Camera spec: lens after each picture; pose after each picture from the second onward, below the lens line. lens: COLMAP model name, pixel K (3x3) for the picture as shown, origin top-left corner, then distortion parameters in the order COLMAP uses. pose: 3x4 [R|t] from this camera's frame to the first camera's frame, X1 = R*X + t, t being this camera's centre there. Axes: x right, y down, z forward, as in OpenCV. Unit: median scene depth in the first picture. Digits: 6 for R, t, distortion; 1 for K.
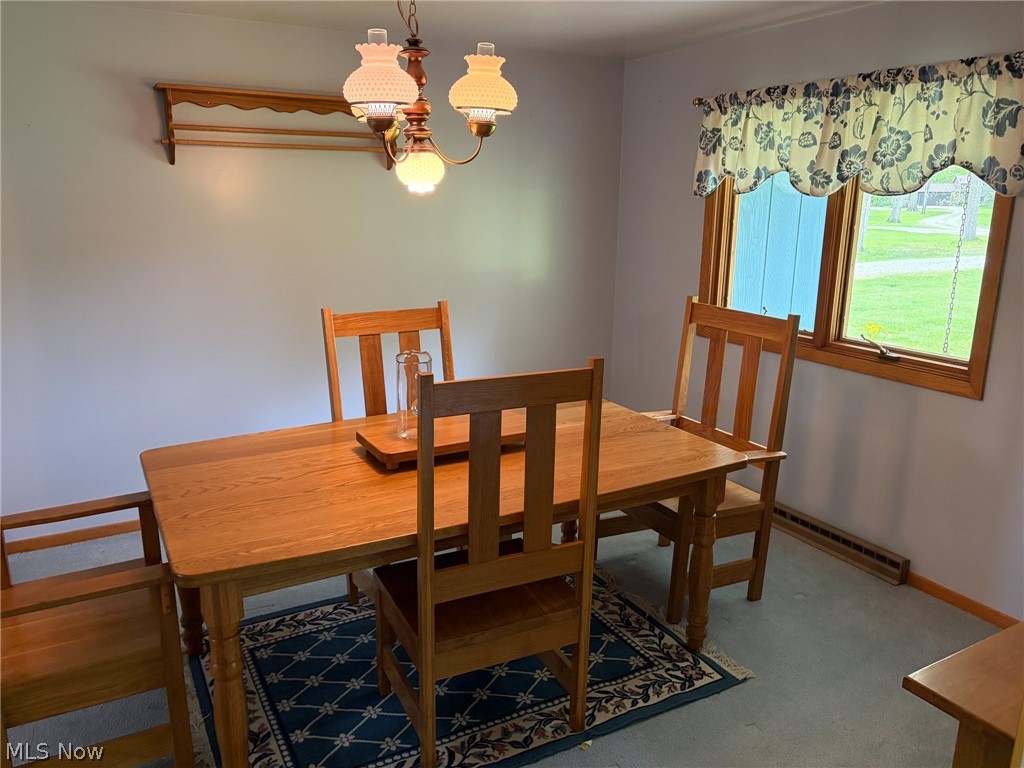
lens RADIAL K [[772.3, 0, 515.0], [0, 772.3, 386.6], [0, 0, 1]] dist [0.035027, -0.030922]
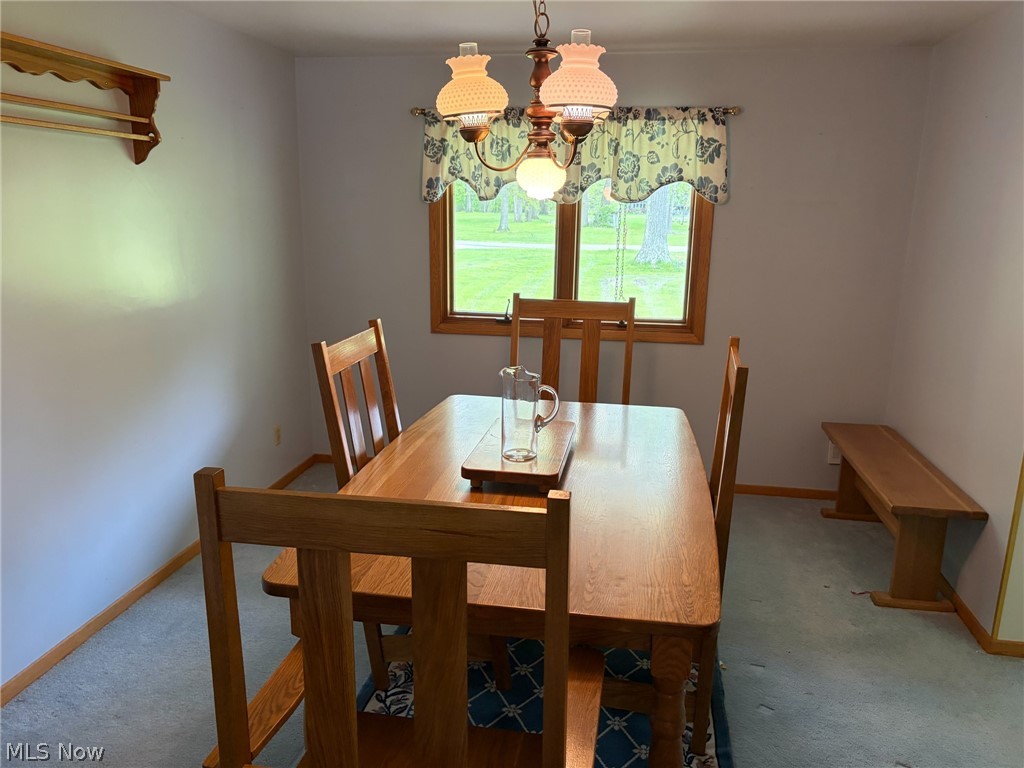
lens RADIAL K [[772.3, 0, 514.3], [0, 772.3, 383.5], [0, 0, 1]] dist [0.035027, -0.030922]
pose [[0.625894, -0.173934, 0.760266, -0.728292], [0.179310, 0.980793, 0.076768, -0.084023], [-0.759016, 0.088275, 0.645060, 0.341641]]
